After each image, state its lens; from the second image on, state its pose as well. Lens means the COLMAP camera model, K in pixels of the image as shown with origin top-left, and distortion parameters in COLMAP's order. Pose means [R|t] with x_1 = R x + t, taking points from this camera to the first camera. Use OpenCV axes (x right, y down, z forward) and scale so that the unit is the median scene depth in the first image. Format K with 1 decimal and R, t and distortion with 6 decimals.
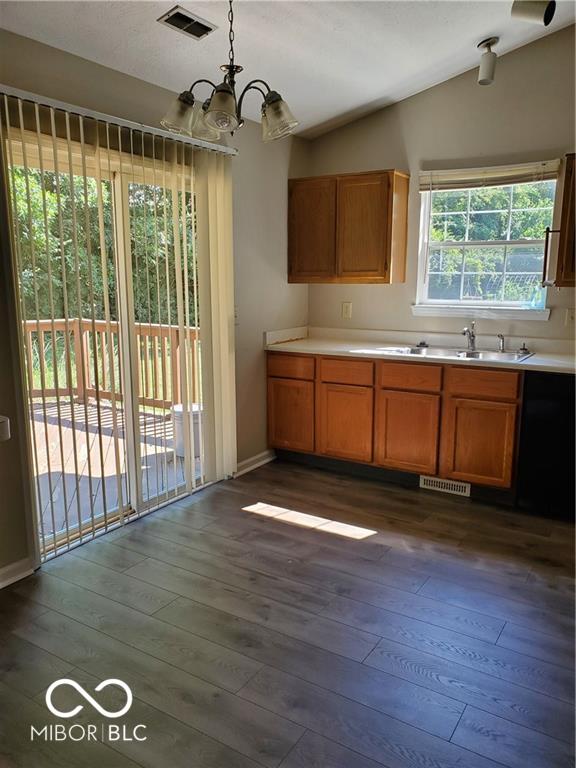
lens RADIAL K [[592.6, 0, 288.3], [0, 592.6, 387.4], [0, 0, 1]] dist [0.028415, -0.000567]
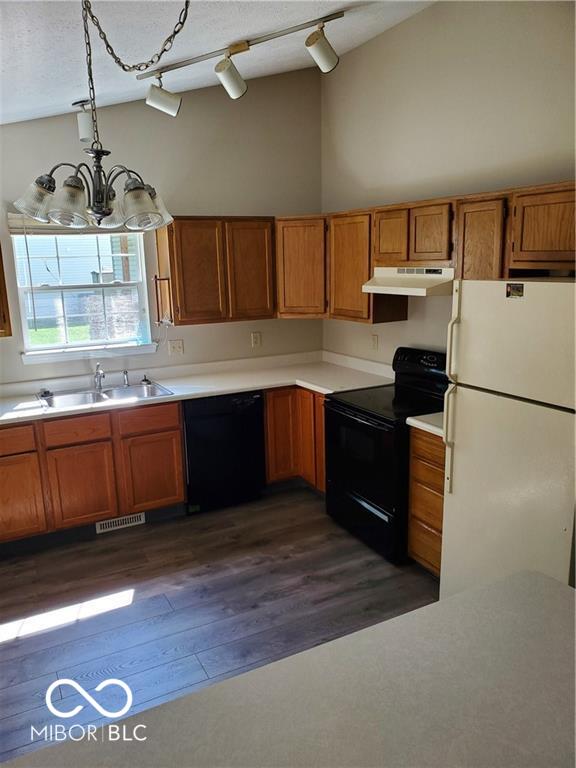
lens RADIAL K [[592.6, 0, 287.8], [0, 592.6, 382.0], [0, 0, 1]] dist [0.028415, -0.000567]
pose [[0.516585, -0.190603, 0.834752, -0.434706], [0.187019, 0.976486, 0.107230, -0.140548], [-0.835562, 0.100721, 0.540085, 0.176659]]
